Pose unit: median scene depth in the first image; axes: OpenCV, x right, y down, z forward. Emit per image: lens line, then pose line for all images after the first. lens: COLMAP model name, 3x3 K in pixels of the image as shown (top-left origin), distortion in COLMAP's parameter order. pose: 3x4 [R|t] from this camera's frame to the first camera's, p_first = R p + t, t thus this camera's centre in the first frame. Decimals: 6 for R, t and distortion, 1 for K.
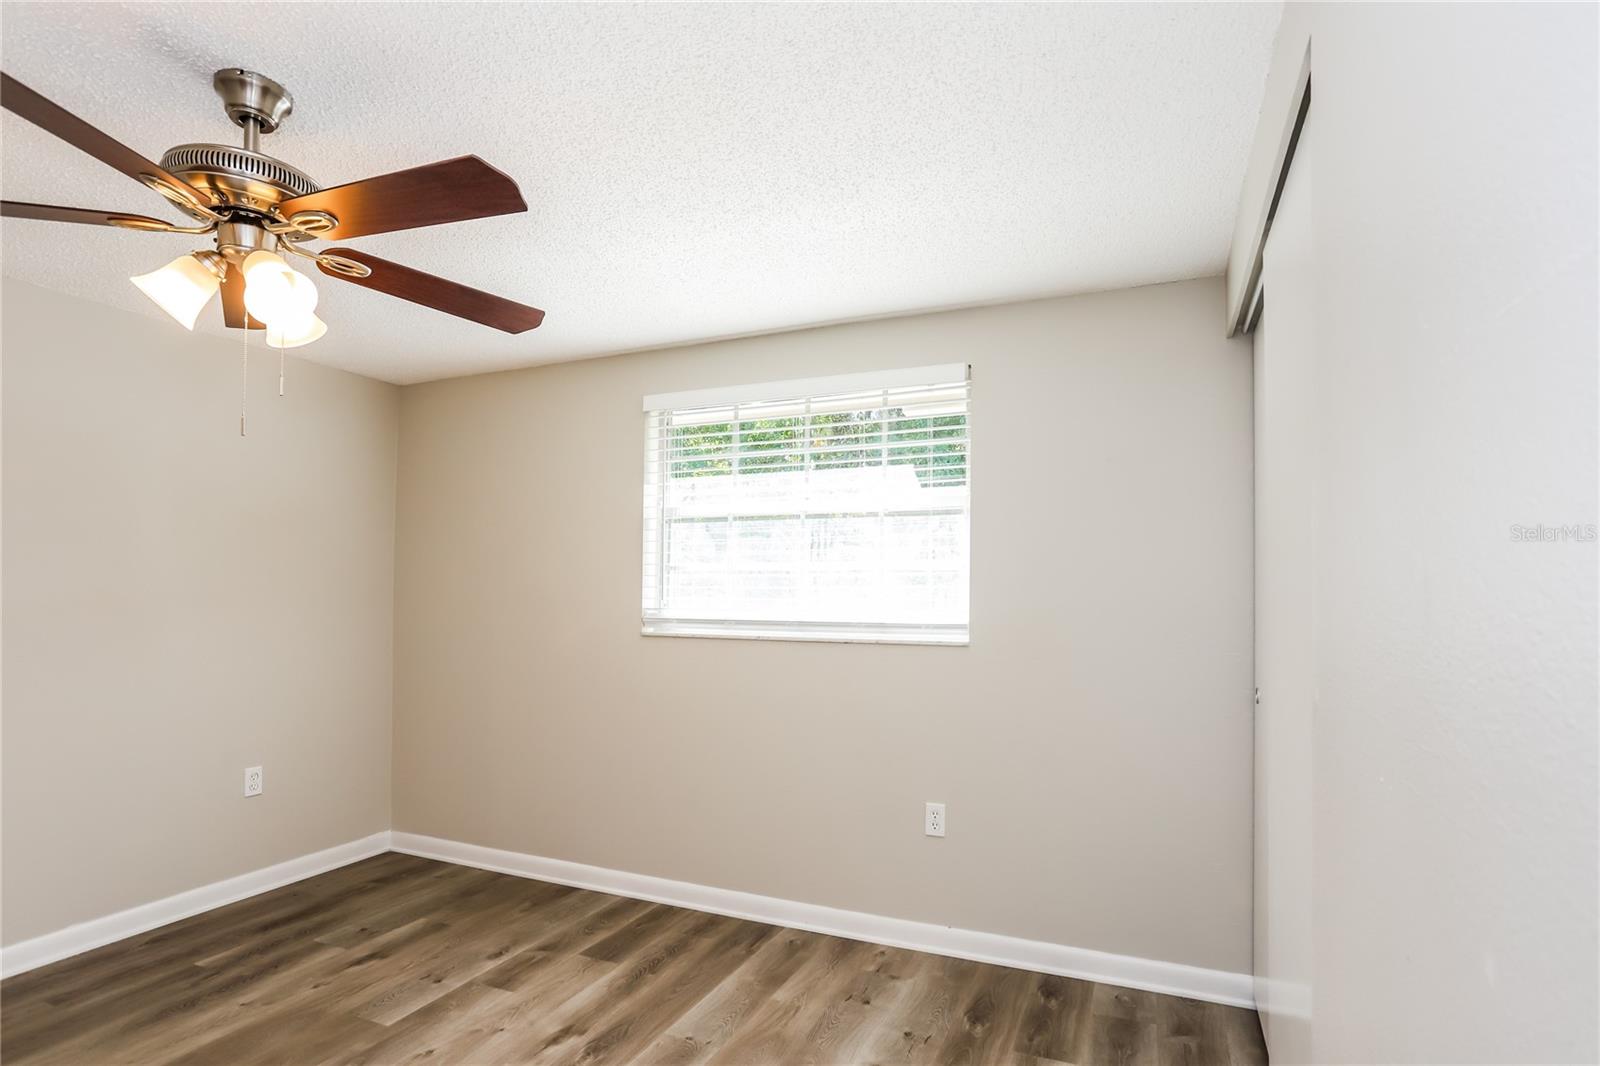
lens RADIAL K [[815.7, 0, 798.8], [0, 815.7, 595.9], [0, 0, 1]] dist [-0.060552, 0.033629]
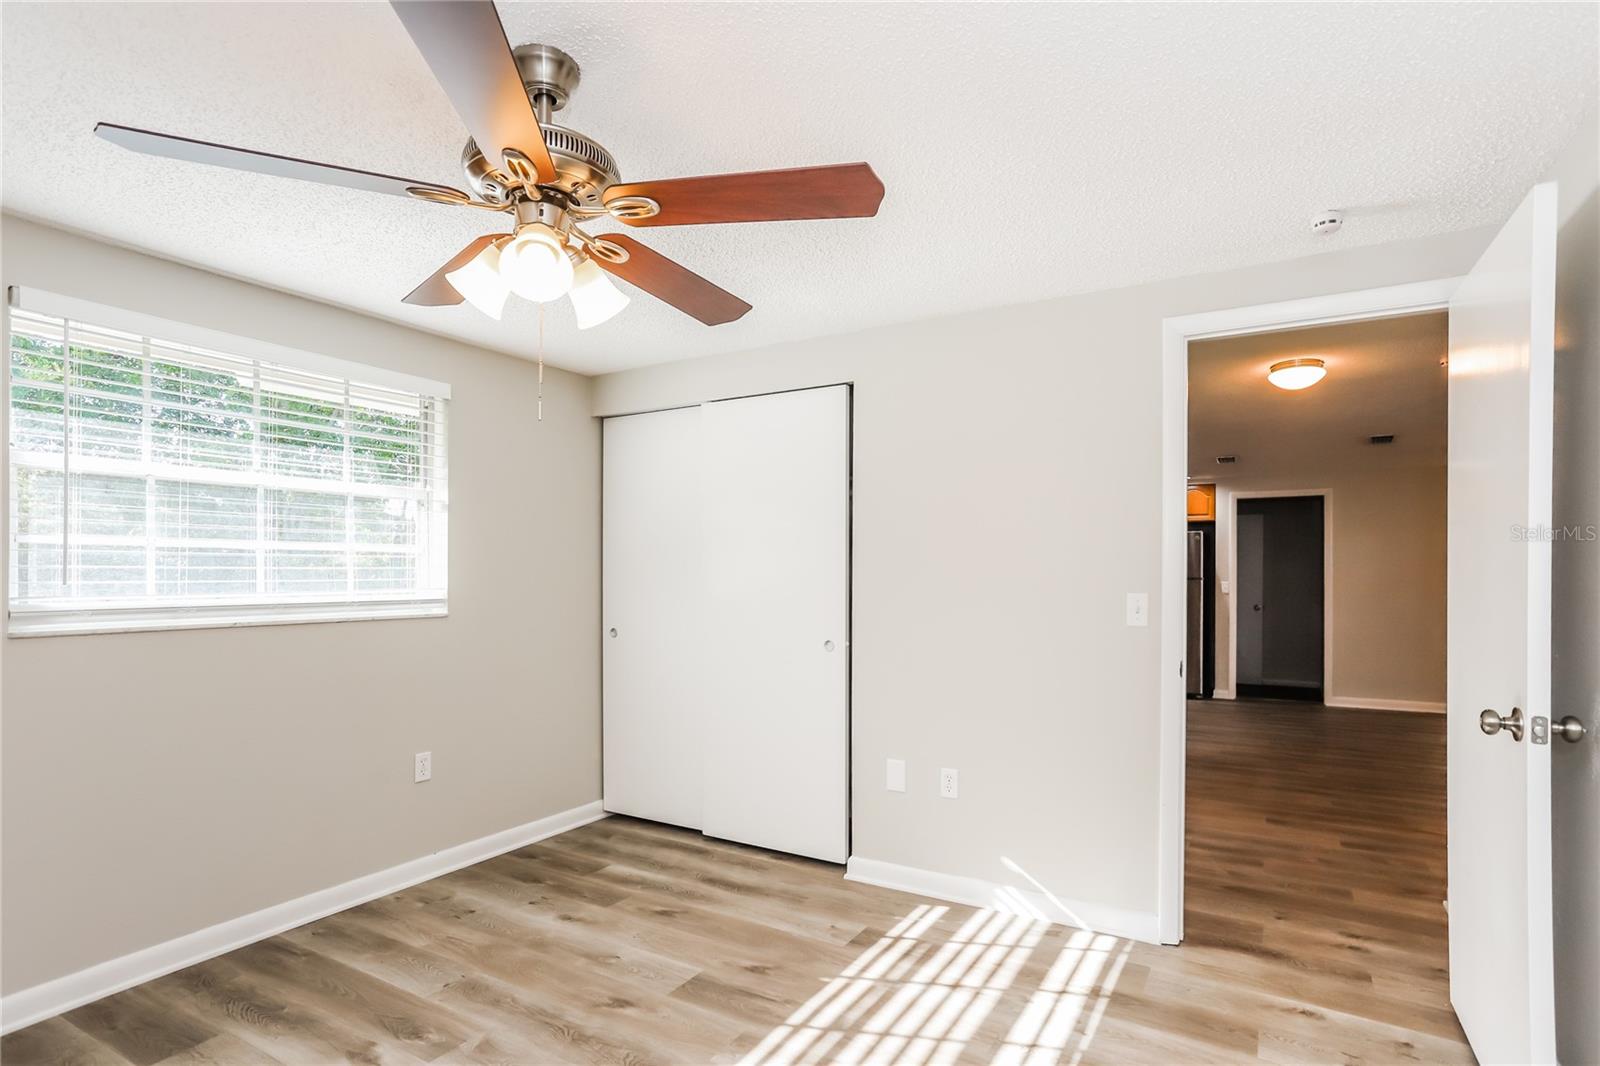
lens RADIAL K [[815.7, 0, 798.8], [0, 815.7, 595.9], [0, 0, 1]] dist [-0.060552, 0.033629]
pose [[0.115094, -0.027749, 0.992967, -0.941480], [0.008445, 0.999601, 0.026956, 0.002319], [-0.993319, 0.005283, 0.115282, 0.333852]]
